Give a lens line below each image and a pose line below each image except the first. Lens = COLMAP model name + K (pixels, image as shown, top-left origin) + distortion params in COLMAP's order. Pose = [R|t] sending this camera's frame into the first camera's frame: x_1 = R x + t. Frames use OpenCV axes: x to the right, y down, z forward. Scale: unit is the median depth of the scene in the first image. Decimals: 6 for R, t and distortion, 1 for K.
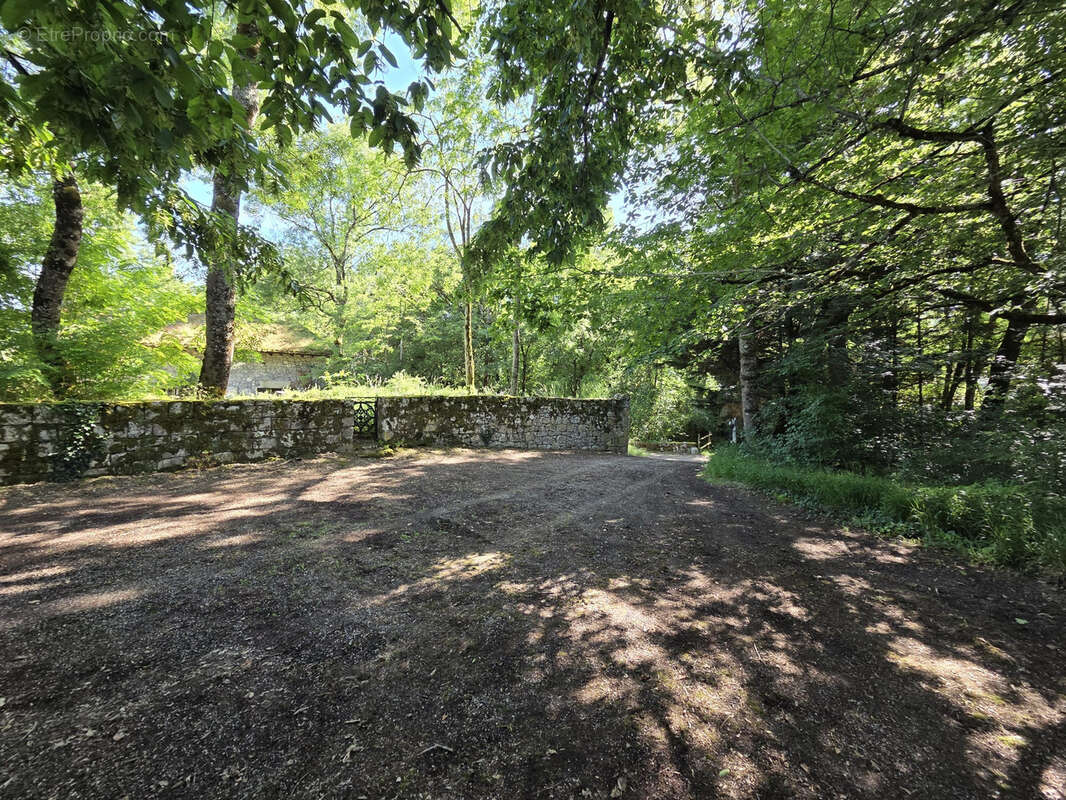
lens RADIAL K [[432.8, 0, 527.6], [0, 432.8, 392.0], [0, 0, 1]] dist [-0.000806, 0.000058]
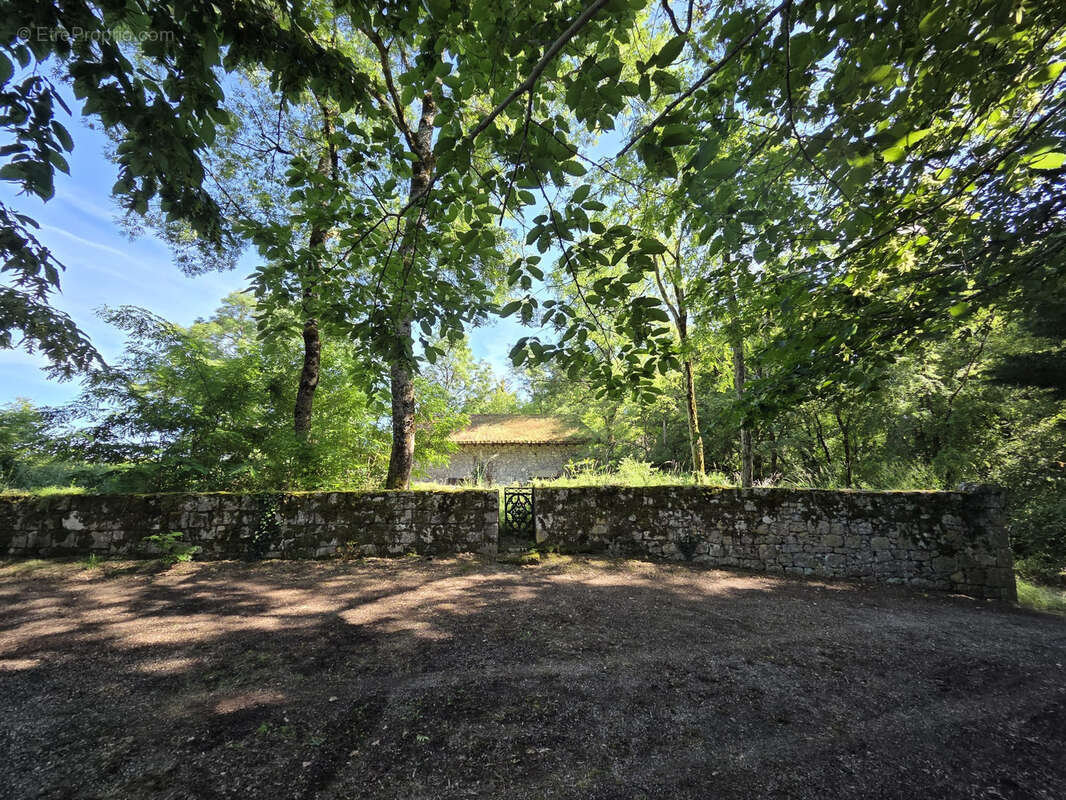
lens RADIAL K [[435.3, 0, 534.4], [0, 435.3, 397.3], [0, 0, 1]] dist [-0.000974, 0.000718]
pose [[0.773349, -0.124571, -0.621622, 0.201407], [0.007588, 0.982254, -0.187400, -0.002857], [0.633936, 0.140208, 0.760570, 0.321496]]
